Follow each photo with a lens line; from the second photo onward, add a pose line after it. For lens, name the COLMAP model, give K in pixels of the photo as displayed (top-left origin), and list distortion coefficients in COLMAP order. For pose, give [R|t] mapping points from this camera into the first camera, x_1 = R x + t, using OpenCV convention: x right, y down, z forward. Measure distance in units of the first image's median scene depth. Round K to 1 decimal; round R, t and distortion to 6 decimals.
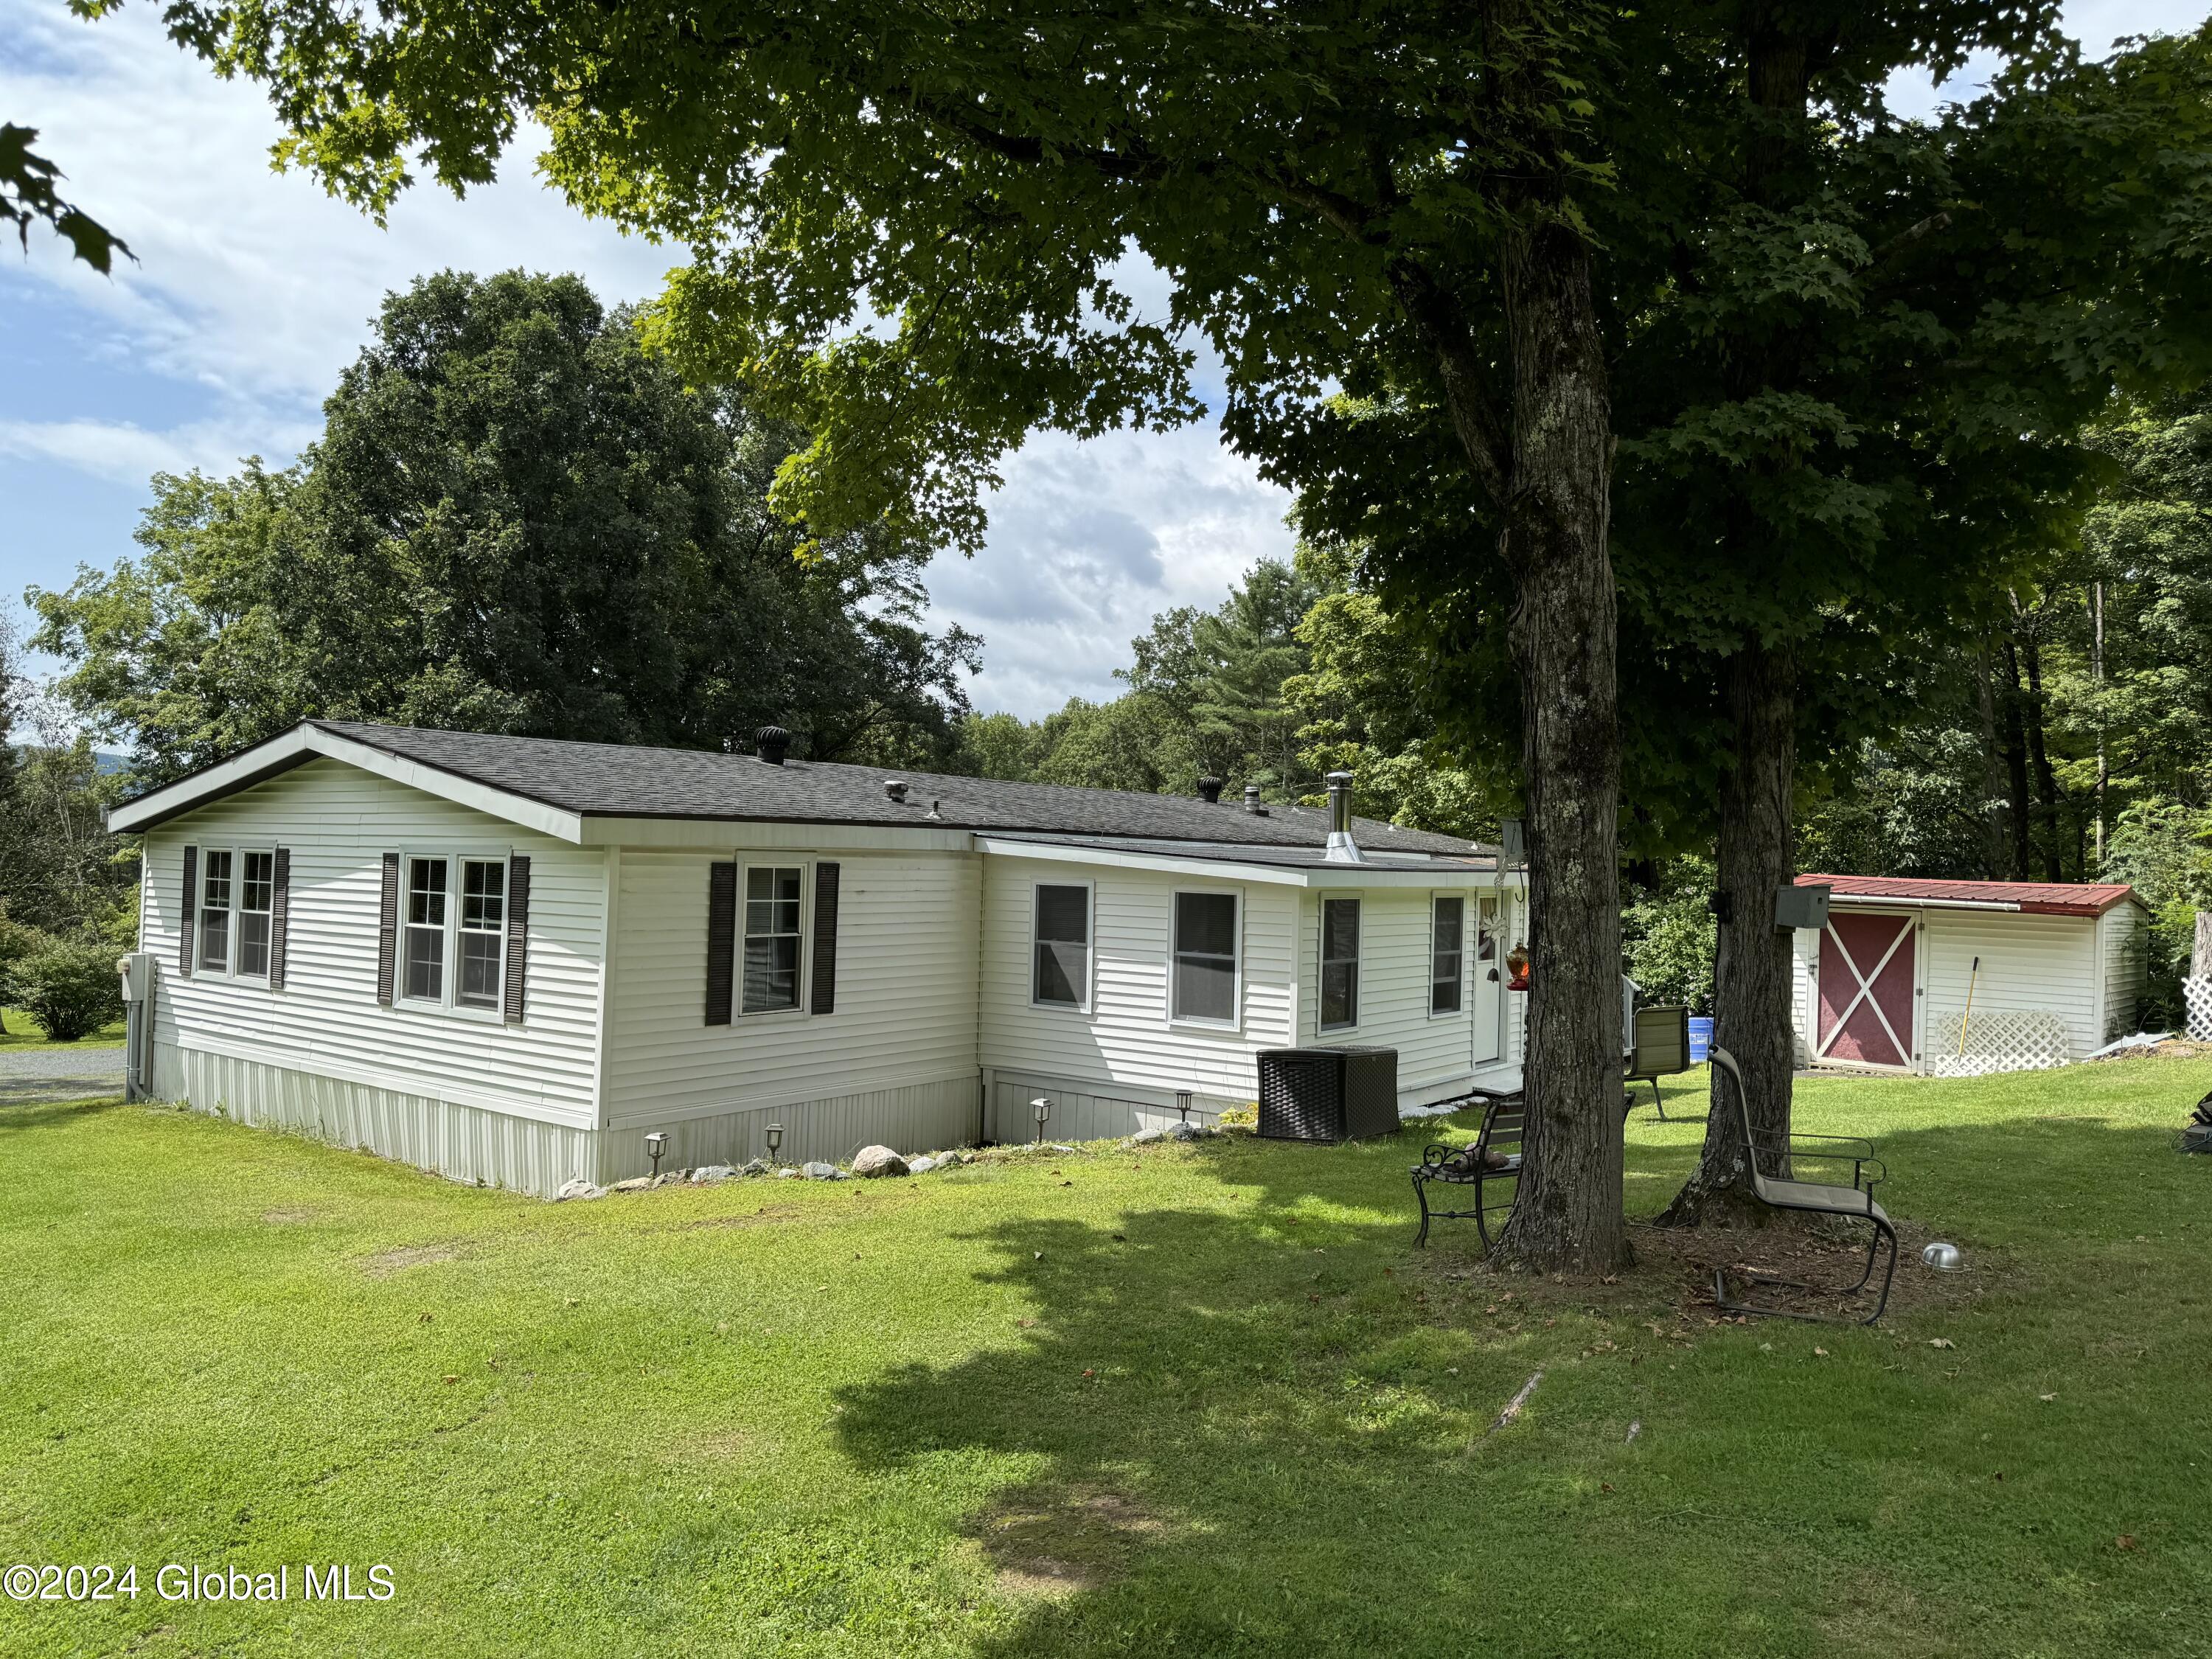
lens RADIAL K [[1547.3, 0, 1106.0], [0, 1547.3, 829.5], [0, 0, 1]] dist [-0.002329, -0.001490]
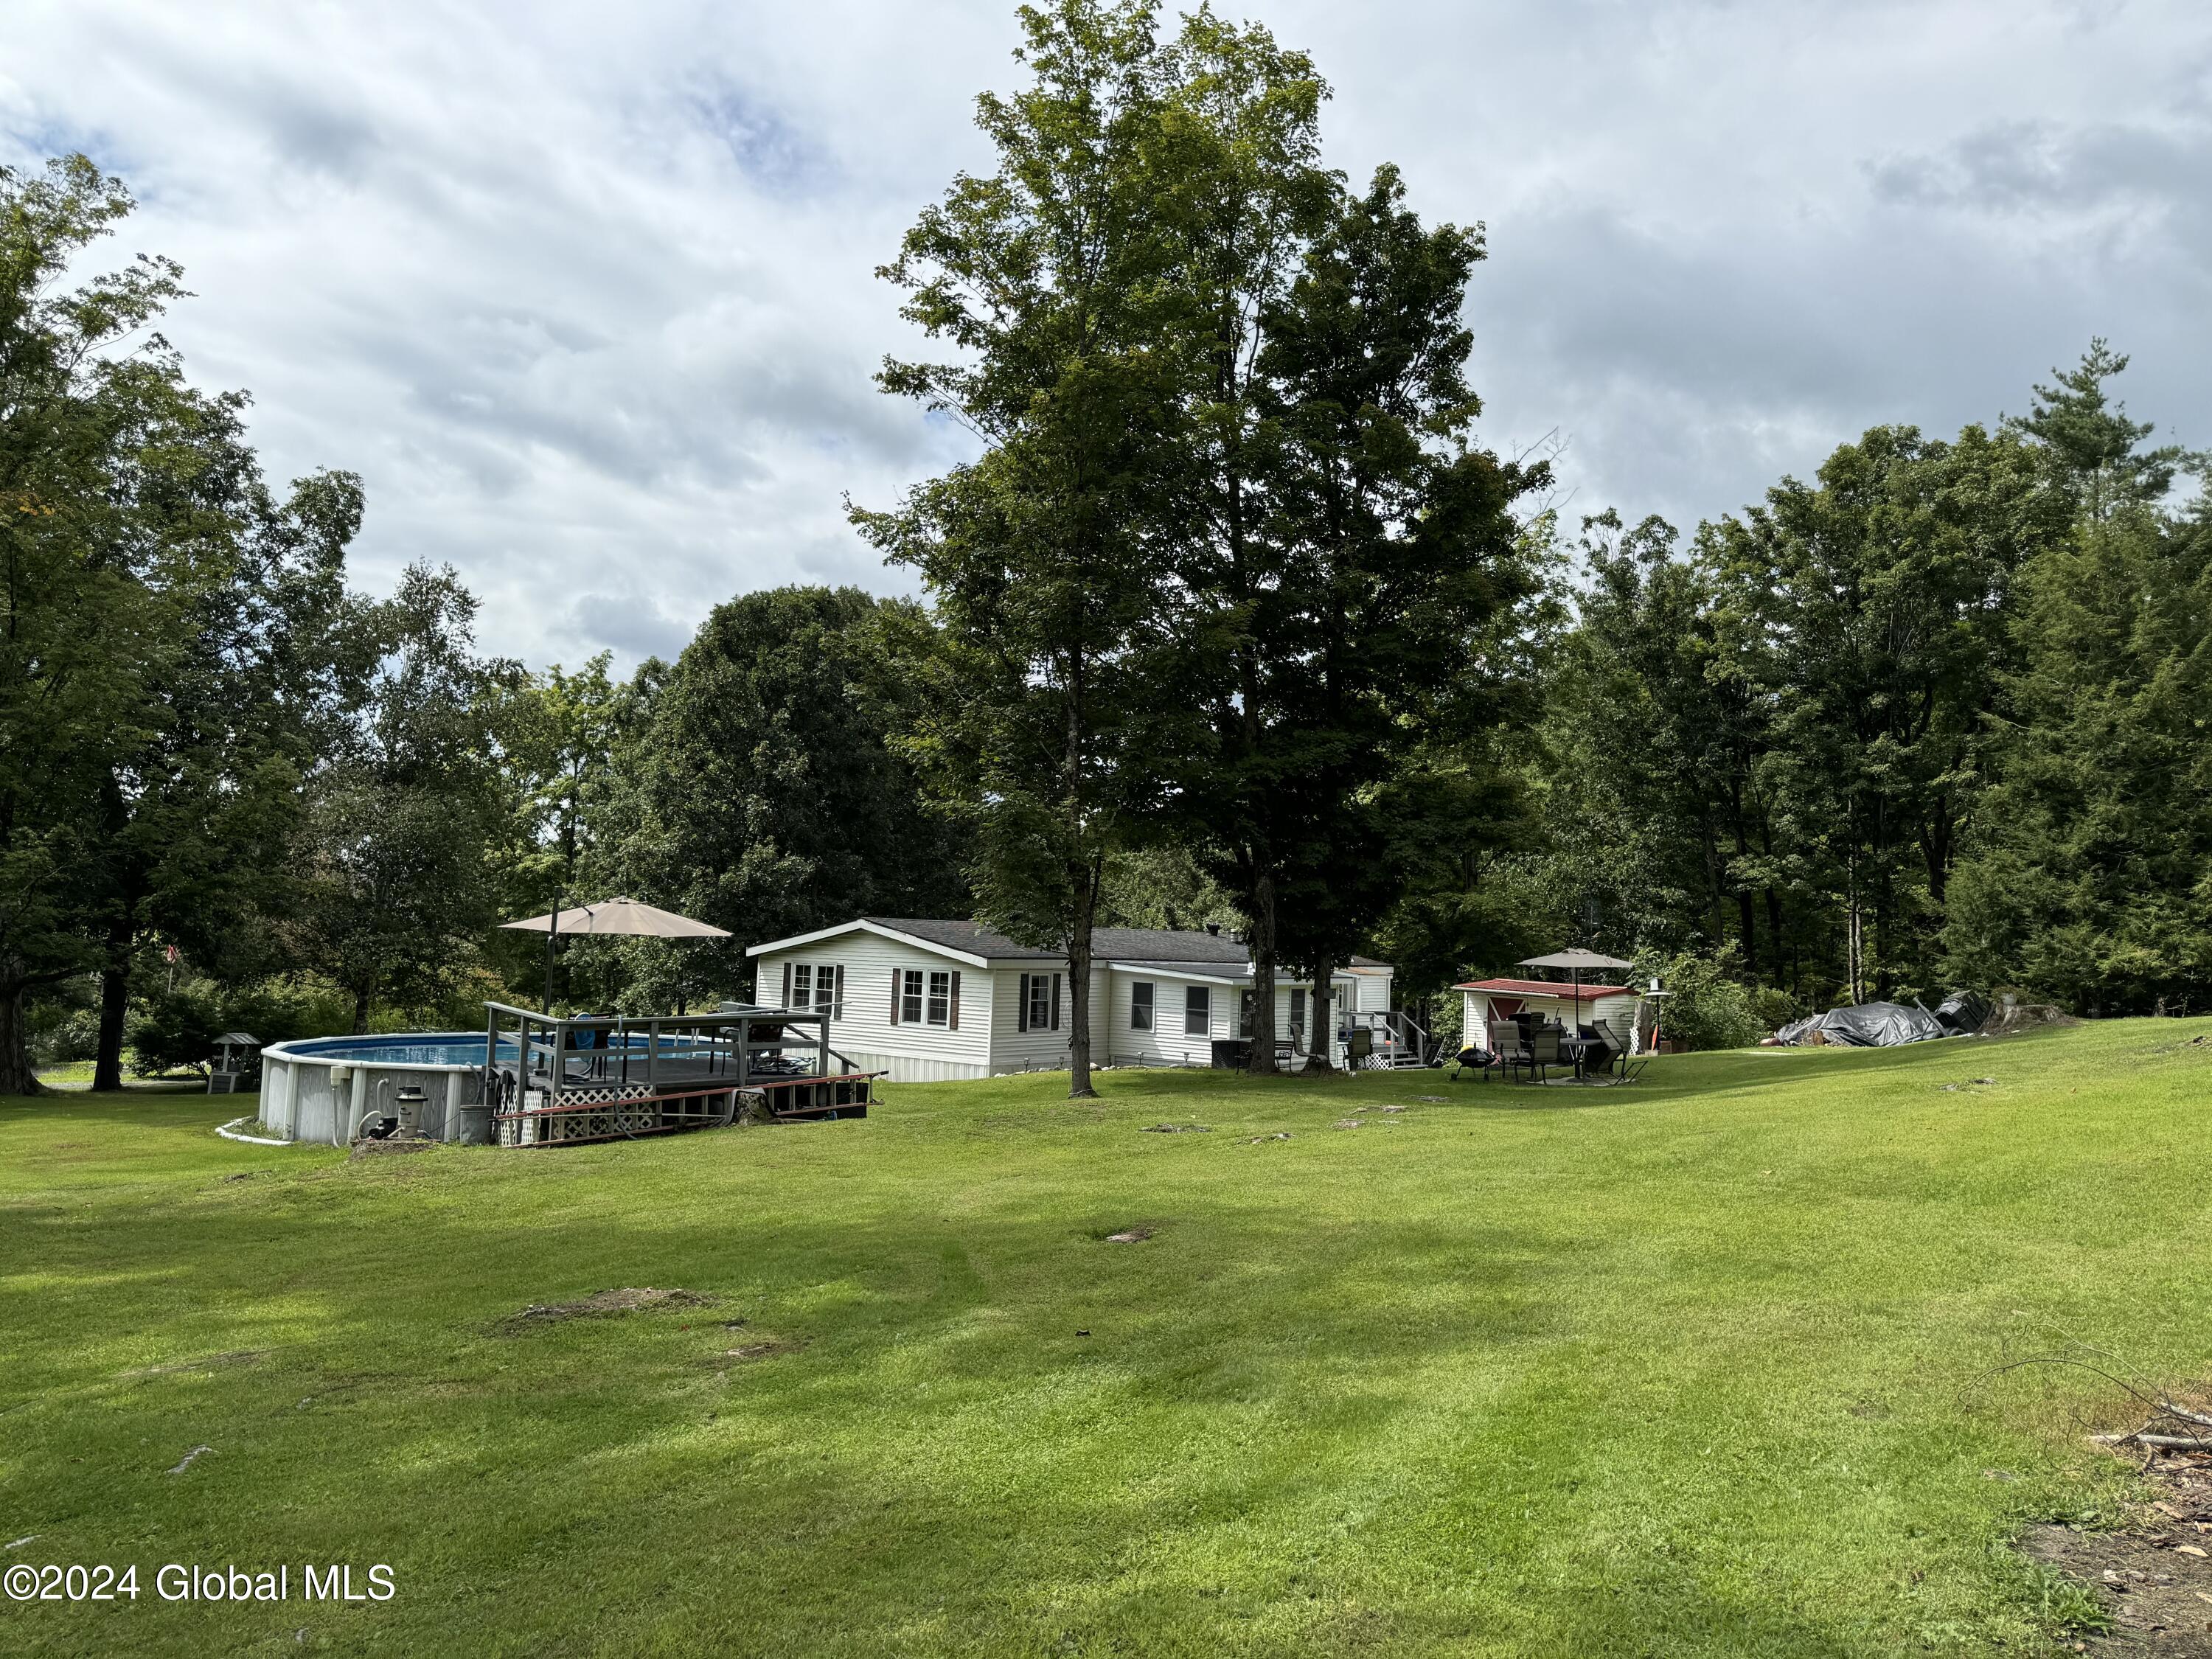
lens RADIAL K [[1544.8, 0, 1106.0], [0, 1544.8, 829.5], [0, 0, 1]] dist [0.003302, 0.000138]
pose [[0.999481, 0.007569, -0.031315, -0.011884], [-0.009220, 0.998556, -0.052922, -0.085564], [0.030869, 0.053184, 0.998107, -1.655364]]
